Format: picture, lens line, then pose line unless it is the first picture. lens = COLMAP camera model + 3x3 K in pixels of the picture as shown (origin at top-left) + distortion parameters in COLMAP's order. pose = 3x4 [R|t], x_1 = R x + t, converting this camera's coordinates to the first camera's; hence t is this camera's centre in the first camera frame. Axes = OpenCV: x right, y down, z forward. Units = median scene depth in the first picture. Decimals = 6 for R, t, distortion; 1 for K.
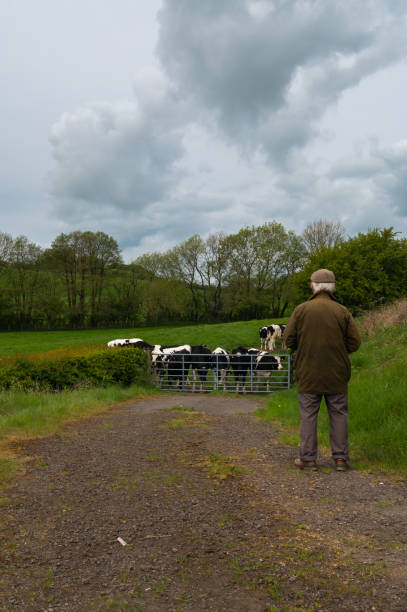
lens RADIAL K [[760.0, 0, 202.9], [0, 760.0, 294.2], [0, 0, 1]] dist [0.020963, 0.009772]
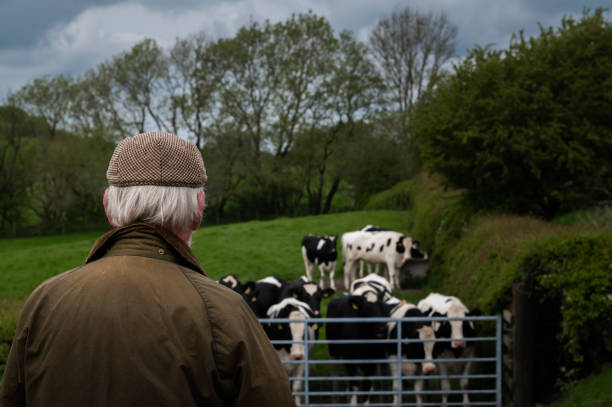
lens RADIAL K [[1383.0, 0, 296.3], [0, 1383.0, 202.9], [0, 0, 1]] dist [0.053743, 0.106041]
pose [[0.991833, -0.010244, 0.127130, -0.027506], [0.007030, 0.999645, 0.025701, 0.002204], [-0.127348, -0.024598, 0.991553, 0.131525]]
